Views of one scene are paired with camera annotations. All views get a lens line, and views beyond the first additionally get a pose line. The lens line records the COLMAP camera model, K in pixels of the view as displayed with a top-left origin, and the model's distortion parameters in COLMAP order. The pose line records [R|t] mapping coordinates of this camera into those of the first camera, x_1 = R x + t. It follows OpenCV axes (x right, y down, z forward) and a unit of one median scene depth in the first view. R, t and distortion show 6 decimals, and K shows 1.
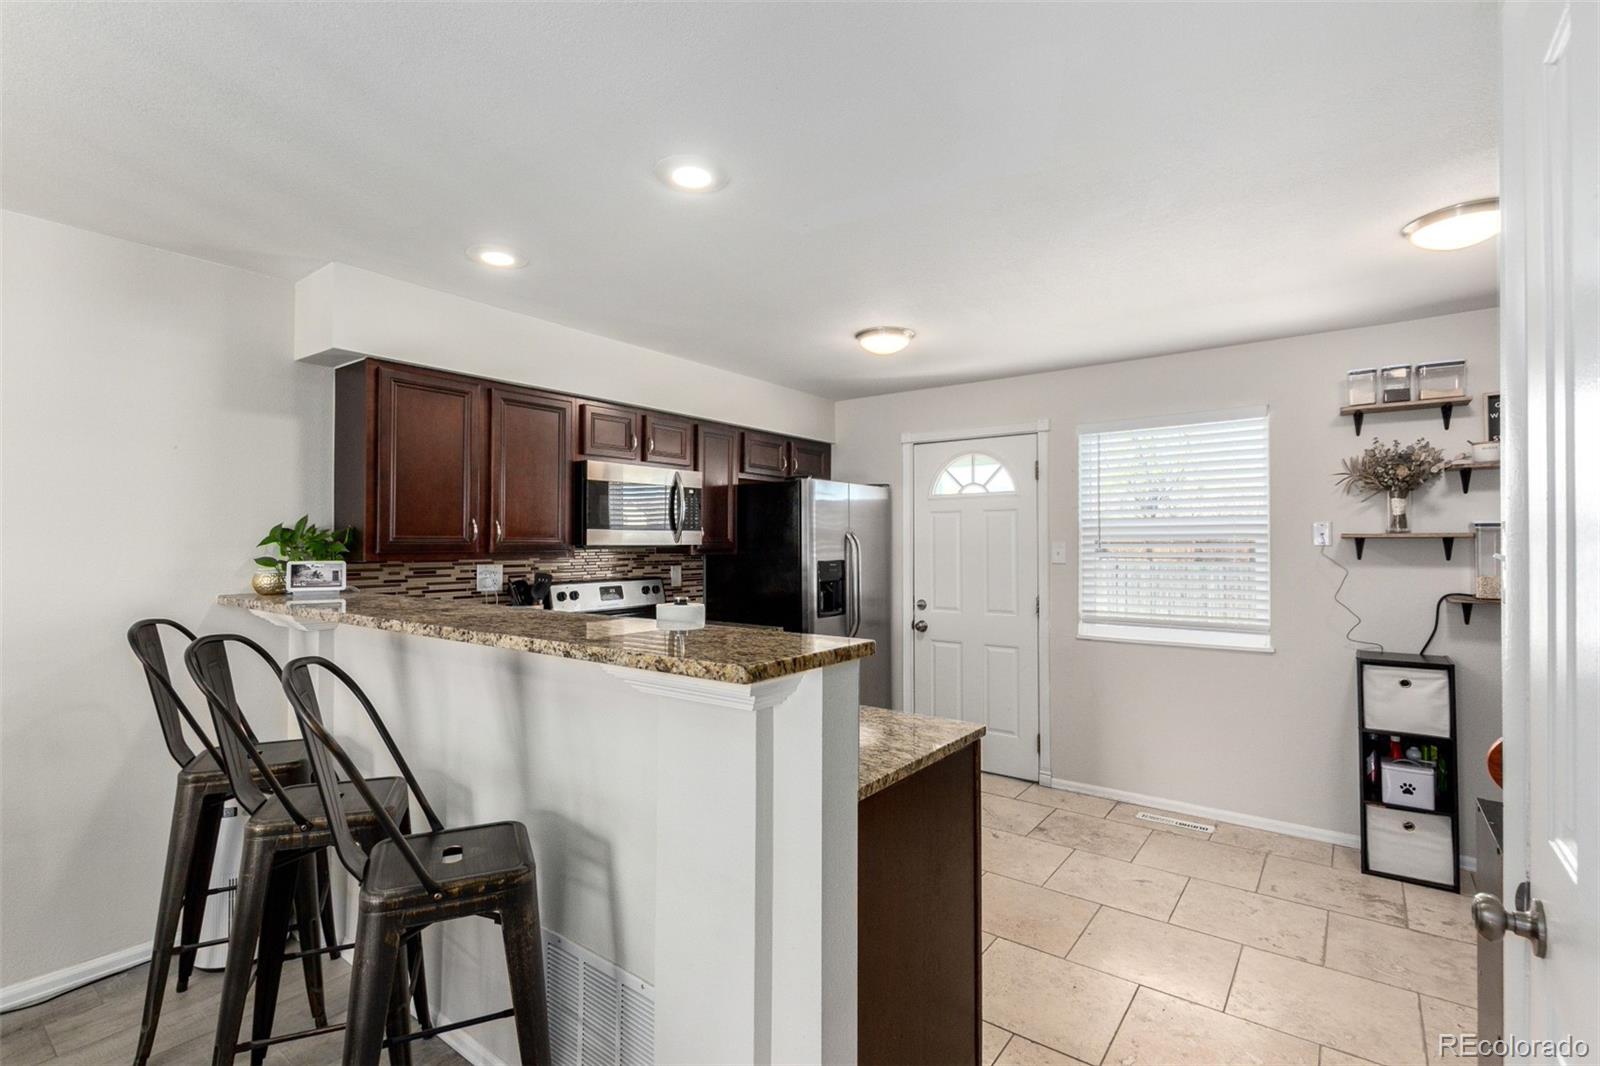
lens RADIAL K [[731.8, 0, 798.5], [0, 731.8, 526.1], [0, 0, 1]] dist [0.005138, -0.001702]
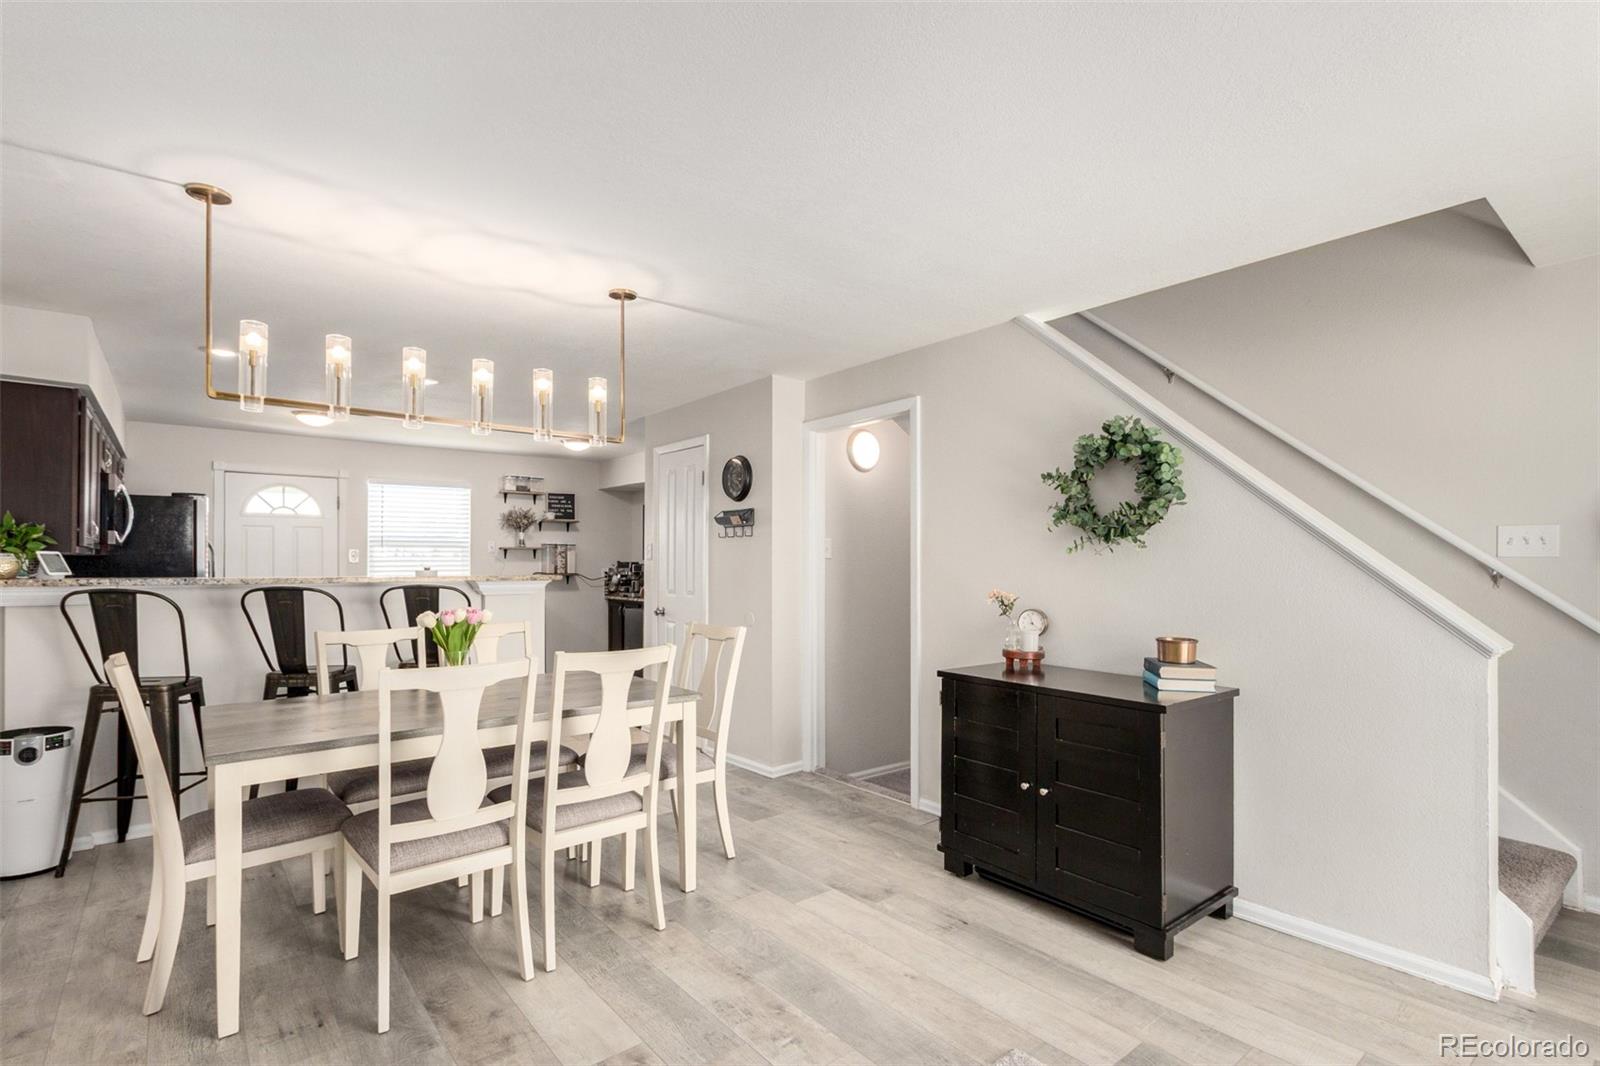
lens RADIAL K [[745.5, 0, 791.2], [0, 745.5, 563.3], [0, 0, 1]] dist [0.006748, -0.003492]
pose [[0.237920, -0.001483, 0.971284, -1.227865], [-0.022055, 0.999733, 0.006929, 0.024548], [-0.971034, -0.023070, 0.237824, -0.387473]]
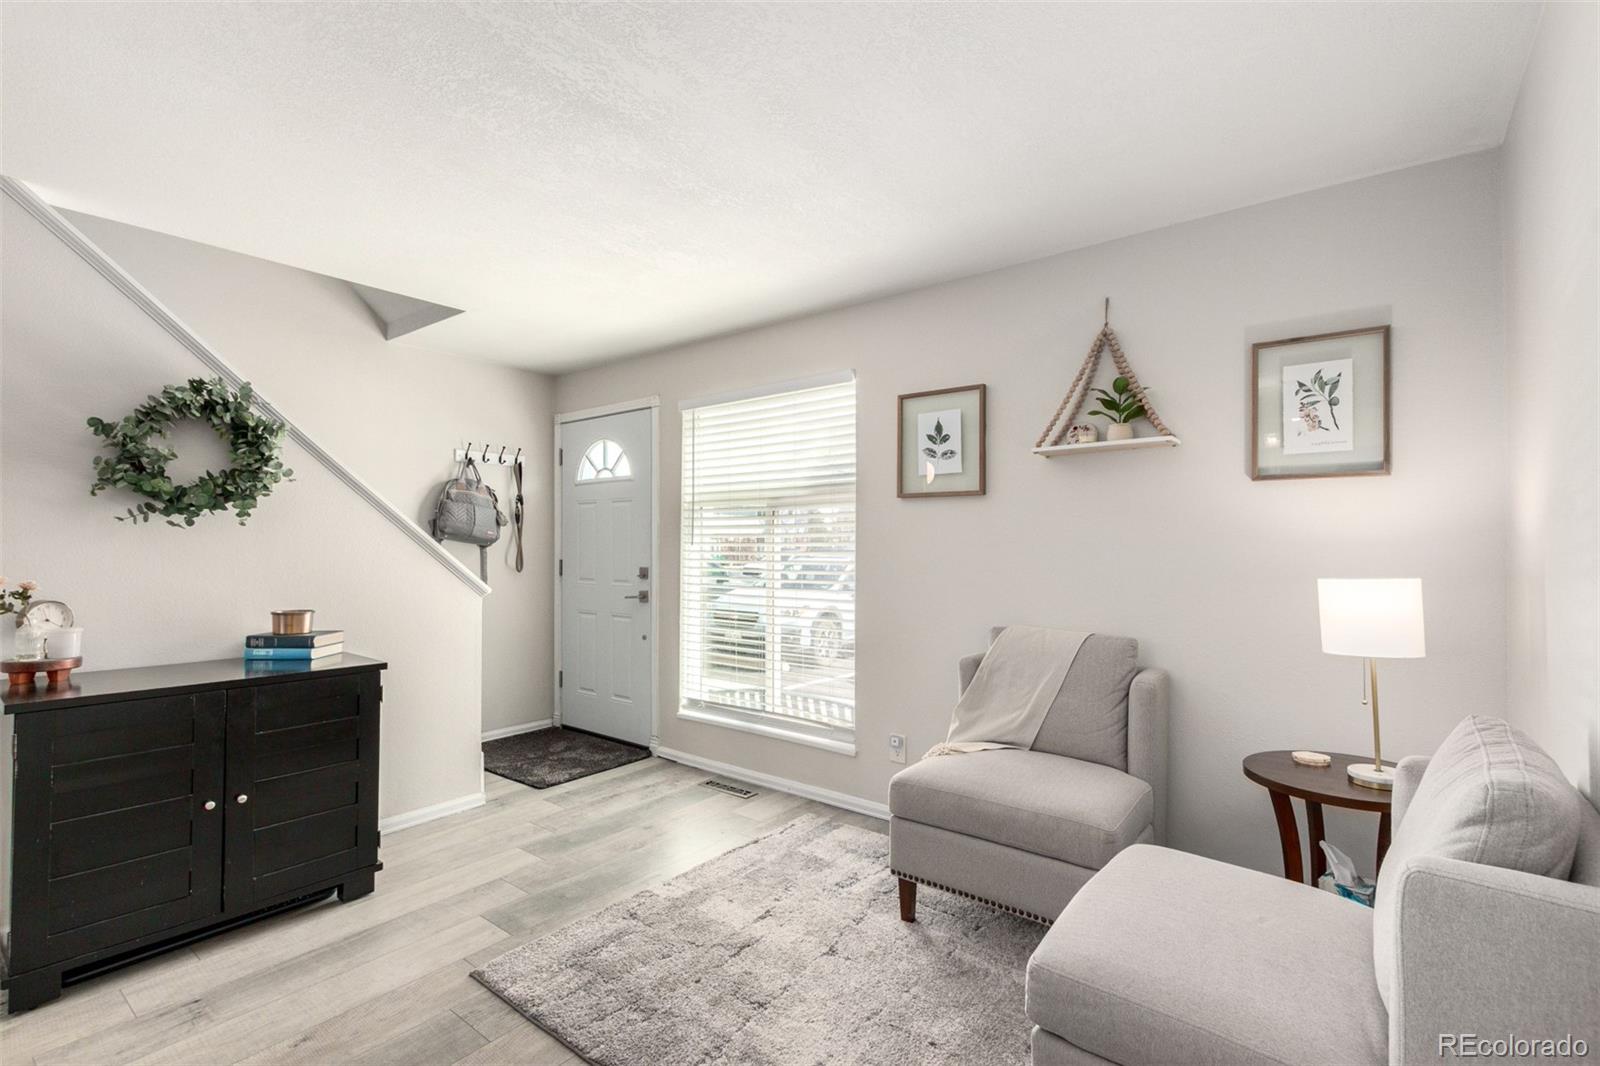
lens RADIAL K [[731.8, 0, 784.6], [0, 731.8, 539.9], [0, 0, 1]] dist [0.005138, -0.001702]
pose [[-0.999645, -0.004477, 0.026274, -0.915712], [-0.005214, 0.999593, -0.028050, 0.042955], [-0.026137, -0.028177, -0.999261, 0.205147]]
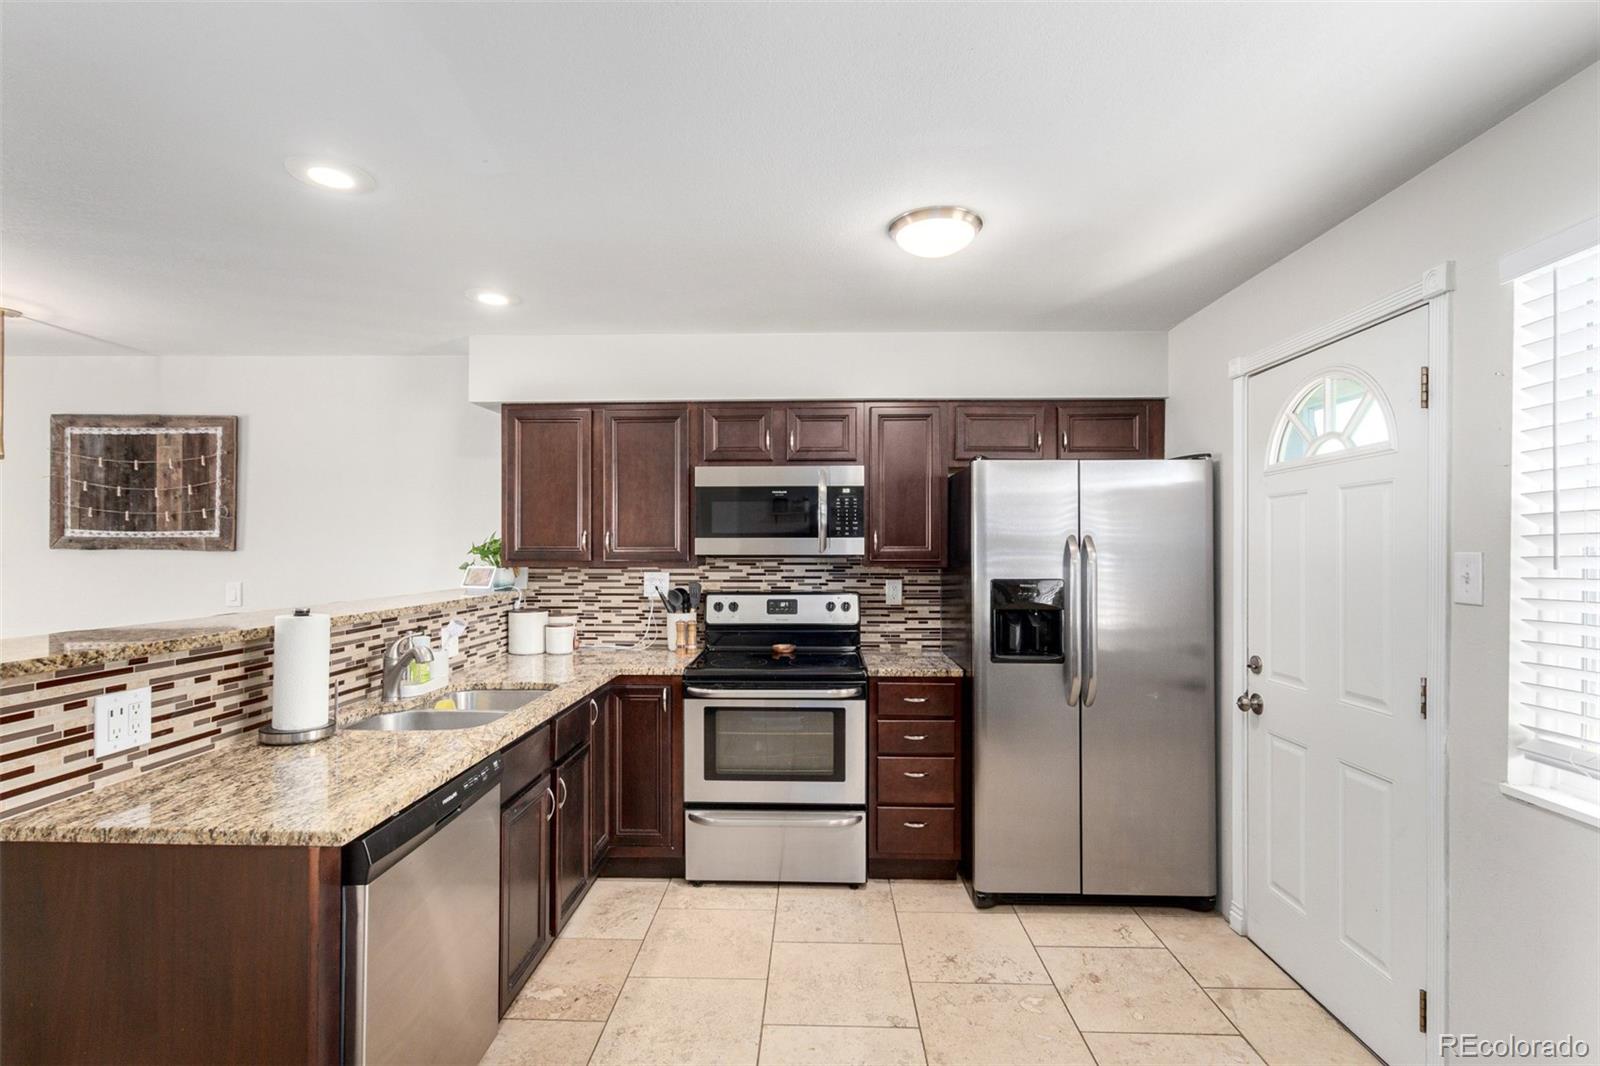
lens RADIAL K [[745.5, 0, 795.8], [0, 745.5, 543.7], [0, 0, 1]] dist [0.006748, -0.003492]
pose [[0.574782, -0.008125, -0.818266, 0.592348], [0.018305, 0.999828, 0.002931, 0.010918], [0.818102, -0.016663, 0.574832, 0.540578]]
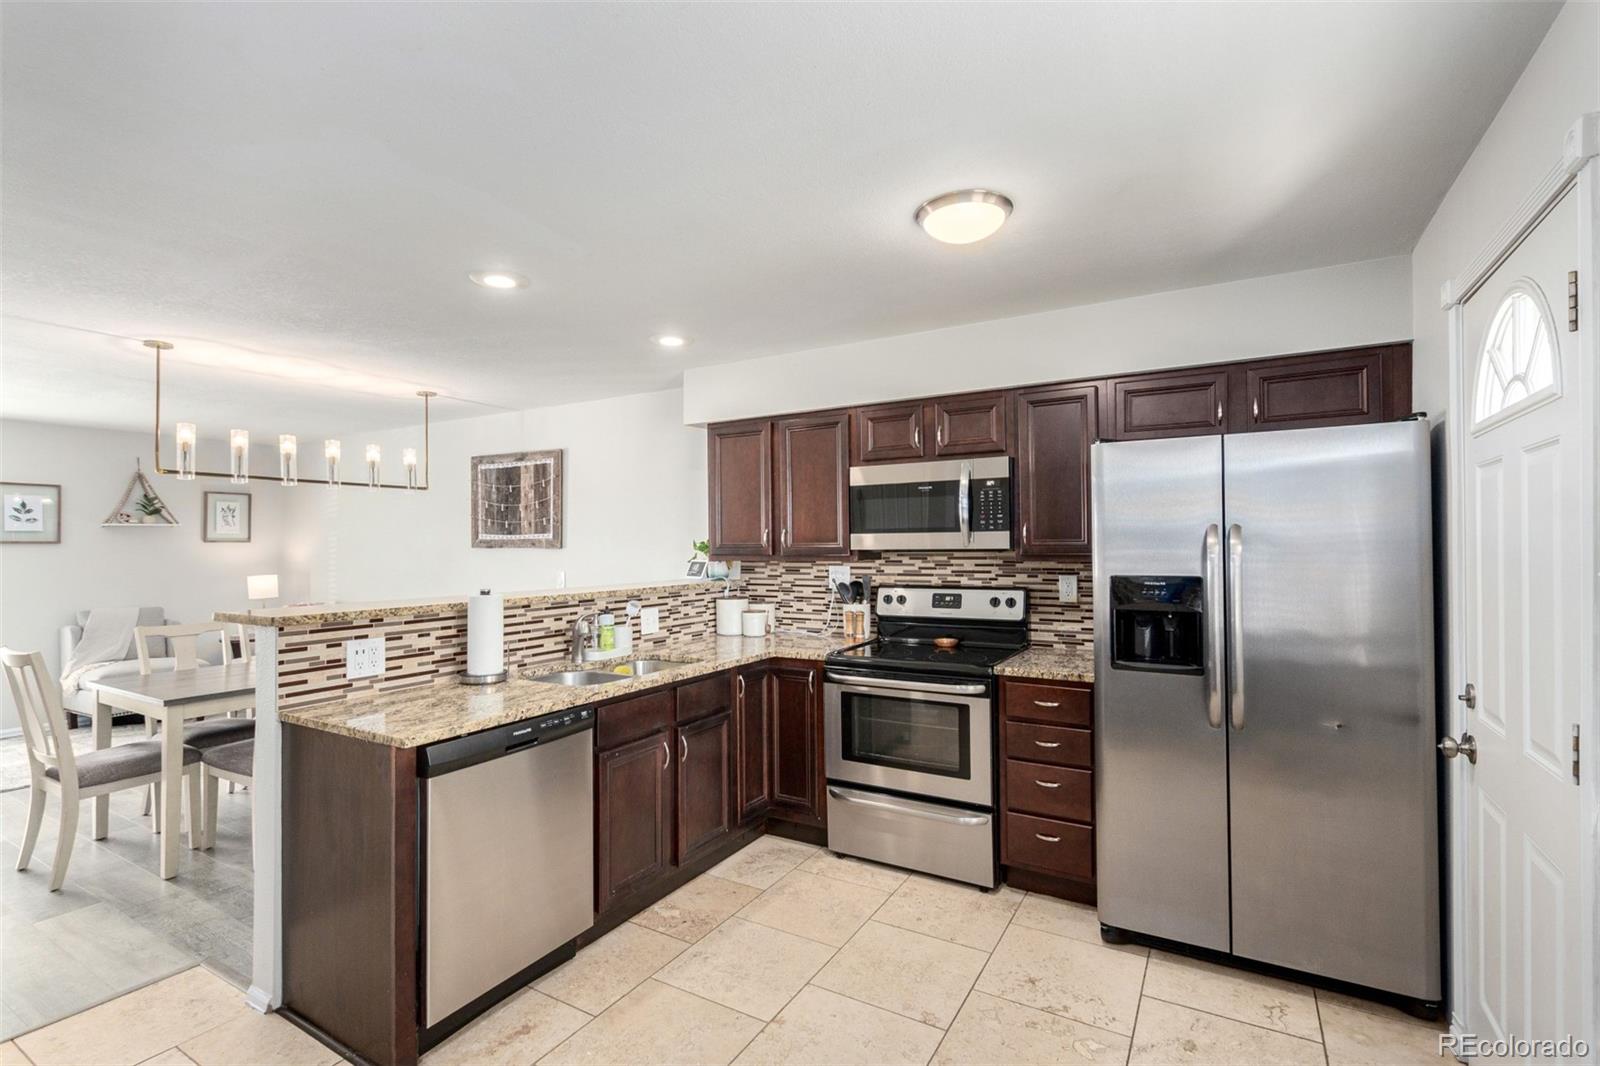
lens RADIAL K [[745.5, 0, 798.2], [0, 745.5, 534.3], [0, 0, 1]] dist [0.006748, -0.003492]
pose [[0.104651, -0.016869, -0.994366, 0.748848], [0.031106, 0.999422, -0.013681, 0.016560], [0.994022, -0.029499, 0.105115, 0.814483]]
